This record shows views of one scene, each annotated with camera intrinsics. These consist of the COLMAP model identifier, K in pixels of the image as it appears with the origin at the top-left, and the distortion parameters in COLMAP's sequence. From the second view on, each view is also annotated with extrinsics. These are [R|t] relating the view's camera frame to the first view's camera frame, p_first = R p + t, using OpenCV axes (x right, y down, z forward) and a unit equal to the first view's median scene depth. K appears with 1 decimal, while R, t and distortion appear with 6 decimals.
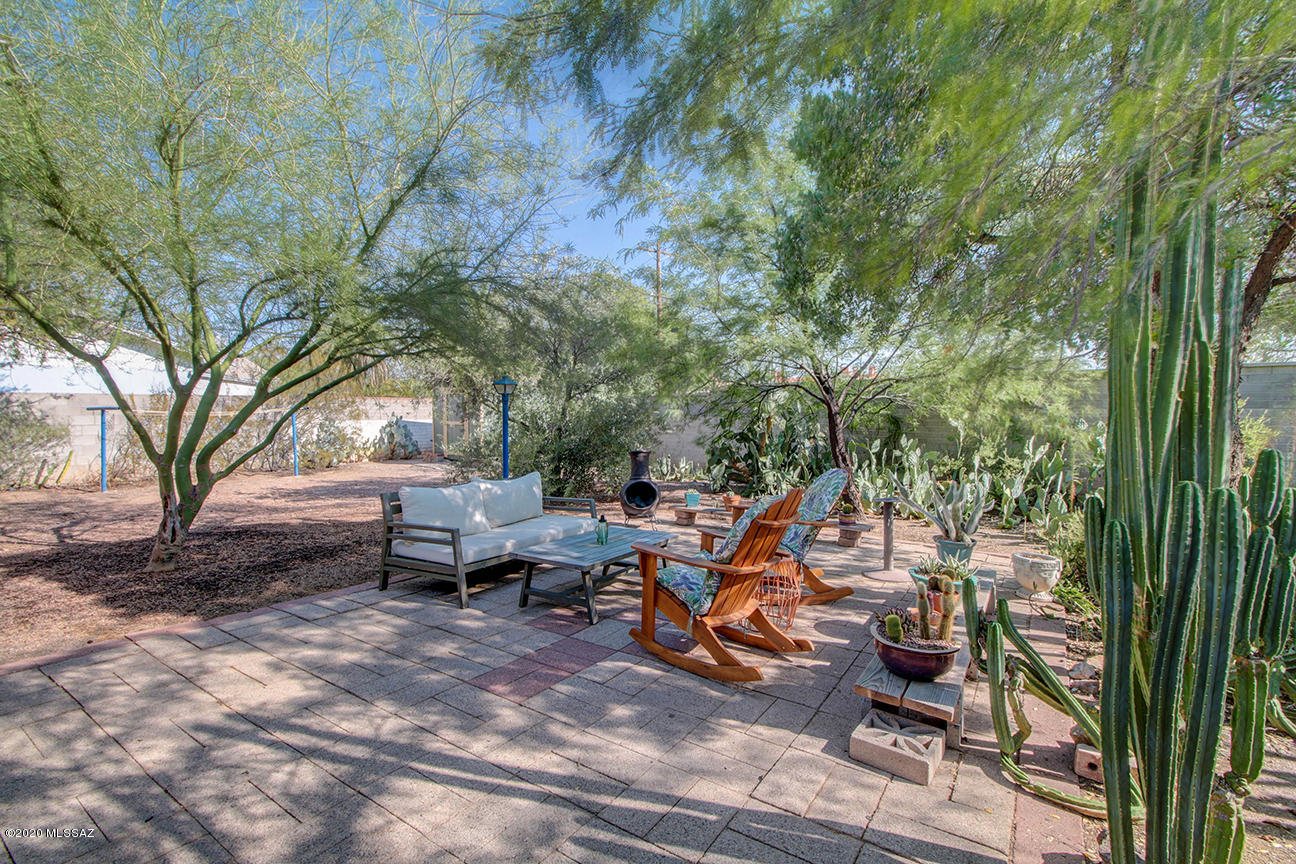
lens RADIAL K [[595.0, 0, 648.4], [0, 595.0, 430.9], [0, 0, 1]] dist [0.018026, 0.000089]
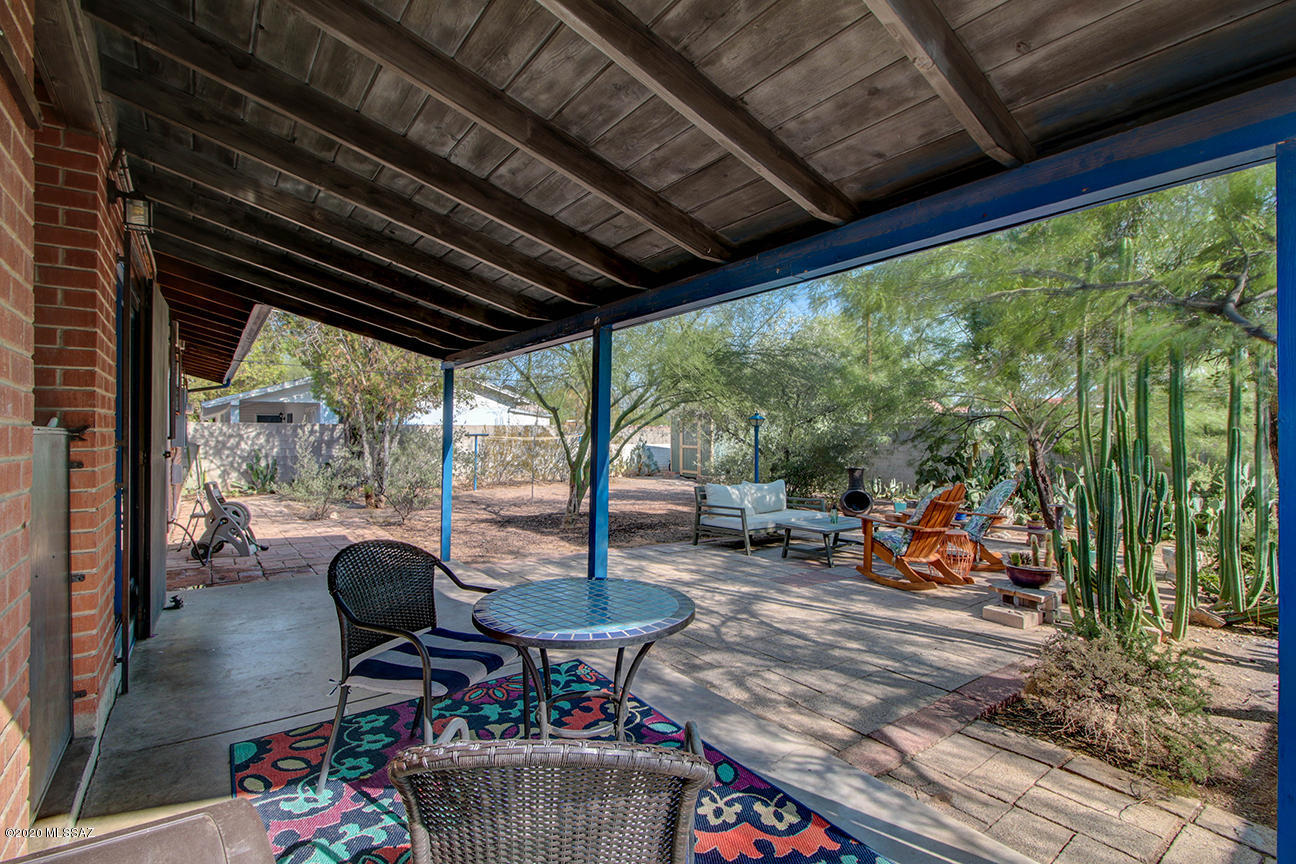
lens RADIAL K [[595.0, 0, 646.5], [0, 595.0, 429.9], [0, 0, 1]] dist [0.018026, 0.000089]
pose [[0.943420, -0.001428, -0.331598, -0.013905], [-0.013330, 0.999019, -0.042226, 0.010566], [0.331333, 0.044257, 0.942475, -0.379237]]
